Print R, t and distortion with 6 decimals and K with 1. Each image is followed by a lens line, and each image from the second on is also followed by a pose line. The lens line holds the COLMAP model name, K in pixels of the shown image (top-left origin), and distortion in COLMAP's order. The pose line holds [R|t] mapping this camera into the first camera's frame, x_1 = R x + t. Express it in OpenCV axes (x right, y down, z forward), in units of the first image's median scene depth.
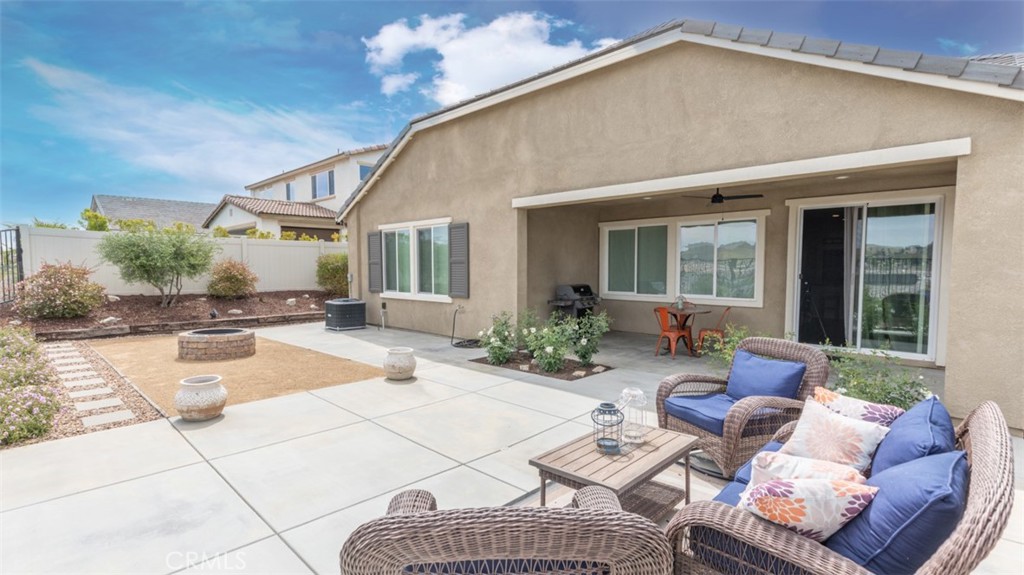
lens RADIAL K [[471.4, 0, 509.4], [0, 471.4, 292.0], [0, 0, 1]] dist [0.007642, -0.000050]
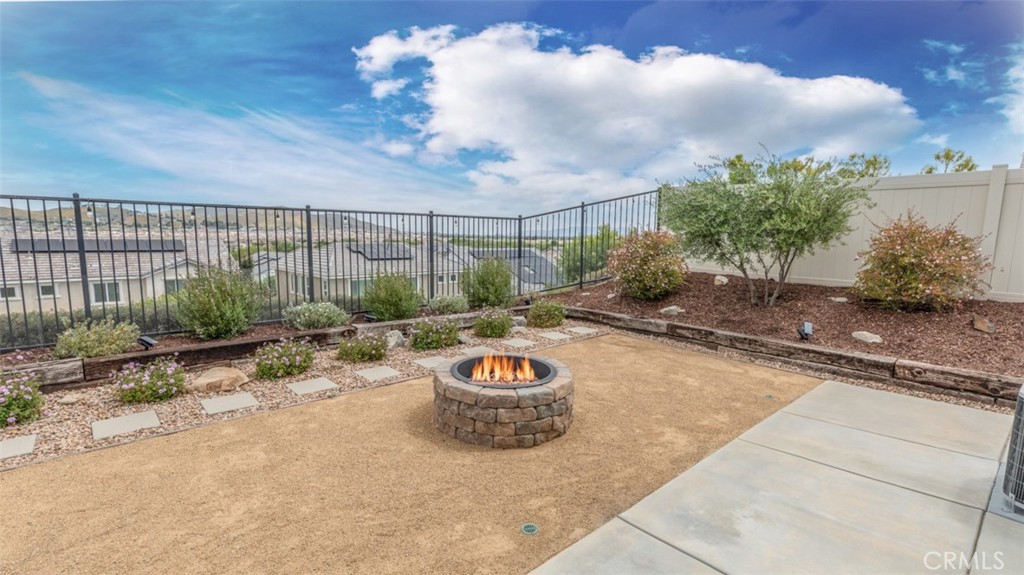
lens RADIAL K [[471.4, 0, 509.4], [0, 471.4, 292.0], [0, 0, 1]] dist [0.007642, -0.000050]
pose [[-0.069168, 0.120695, -0.990277, -0.149535], [-0.070615, 0.989572, 0.125541, -0.042245], [0.995103, 0.078612, -0.059924, 0.885505]]
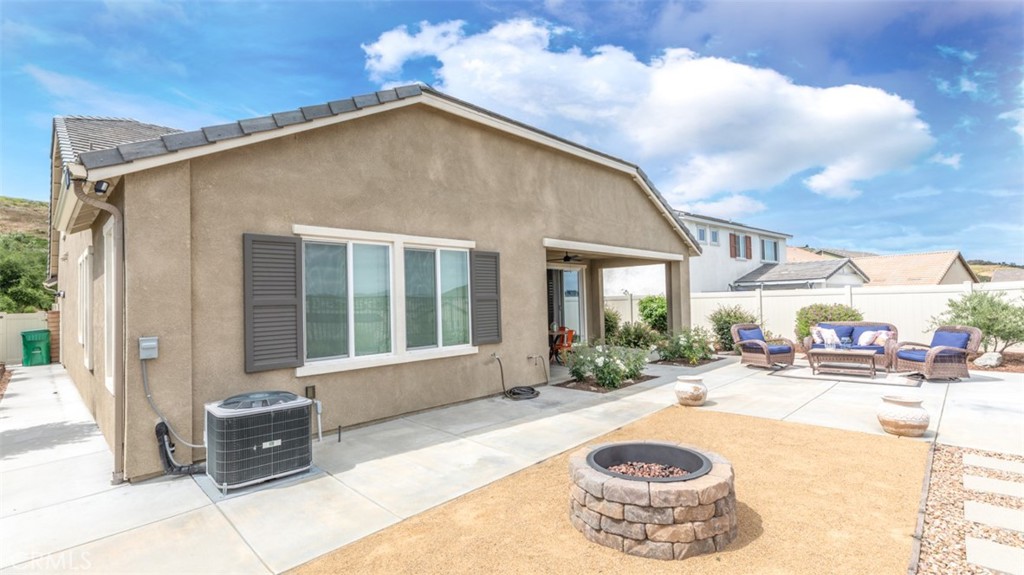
lens RADIAL K [[471.4, 0, 509.4], [0, 471.4, 292.0], [0, 0, 1]] dist [0.007642, -0.000050]
pose [[-0.000053, 0.023710, 0.999719, -0.902793], [0.084659, 0.996130, -0.023621, -0.053303], [-0.996410, 0.084634, -0.002060, 0.956333]]
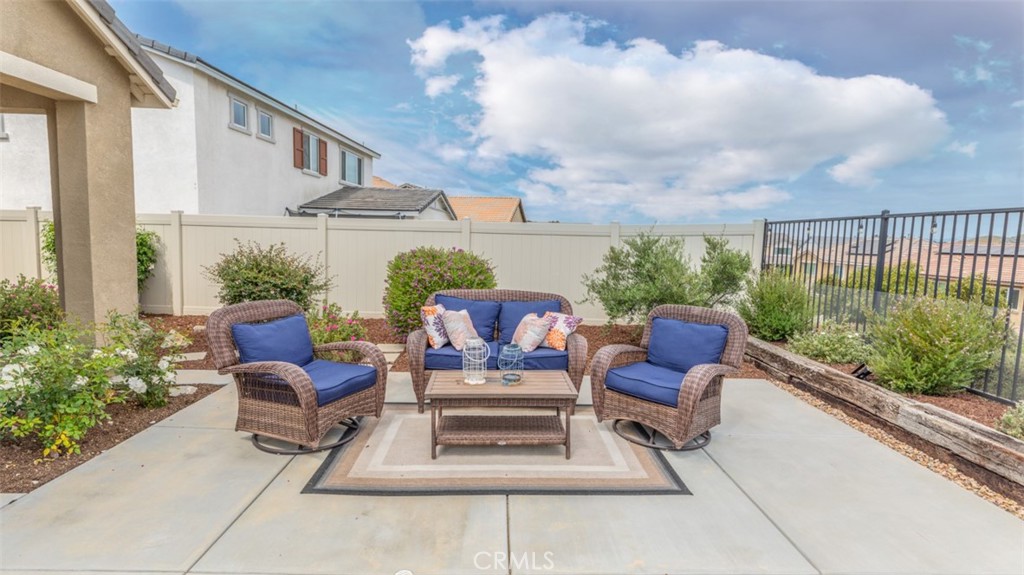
lens RADIAL K [[509.1, 0, 509.7], [0, 509.1, 290.2], [0, 0, 1]] dist [0.011419, 0.000109]
pose [[-0.713997, -0.088494, 0.694534, -0.209765], [0.015371, 0.989760, 0.141913, -0.021109], [-0.699980, 0.112001, -0.705325, 0.551904]]
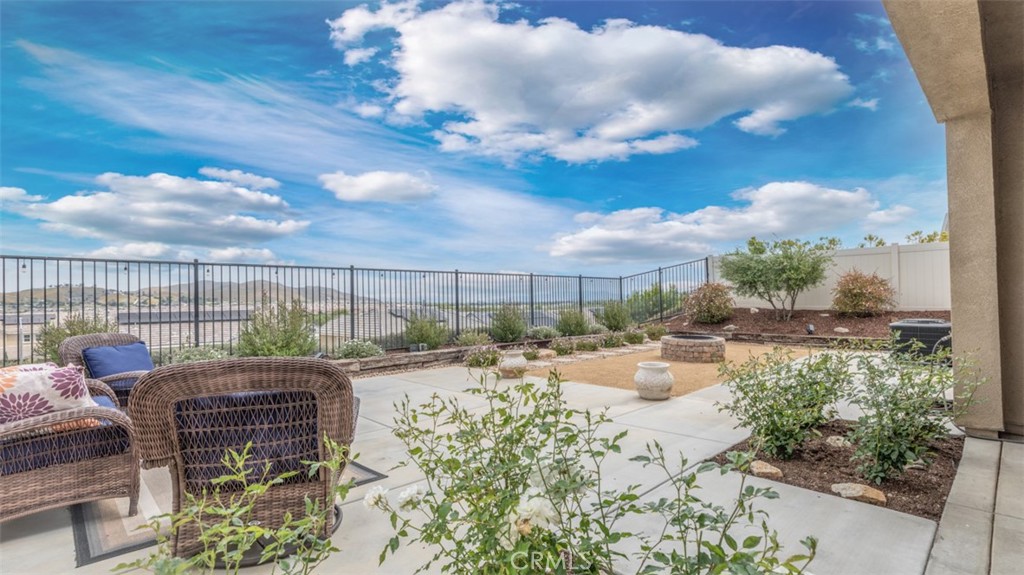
lens RADIAL K [[471.4, 0, 509.4], [0, 471.4, 292.0], [0, 0, 1]] dist [0.007642, -0.000050]
pose [[-0.029599, -0.018327, -0.999394, 0.419955], [-0.040585, 0.999029, -0.017118, 0.013816], [0.998738, 0.040054, -0.030314, 0.520660]]
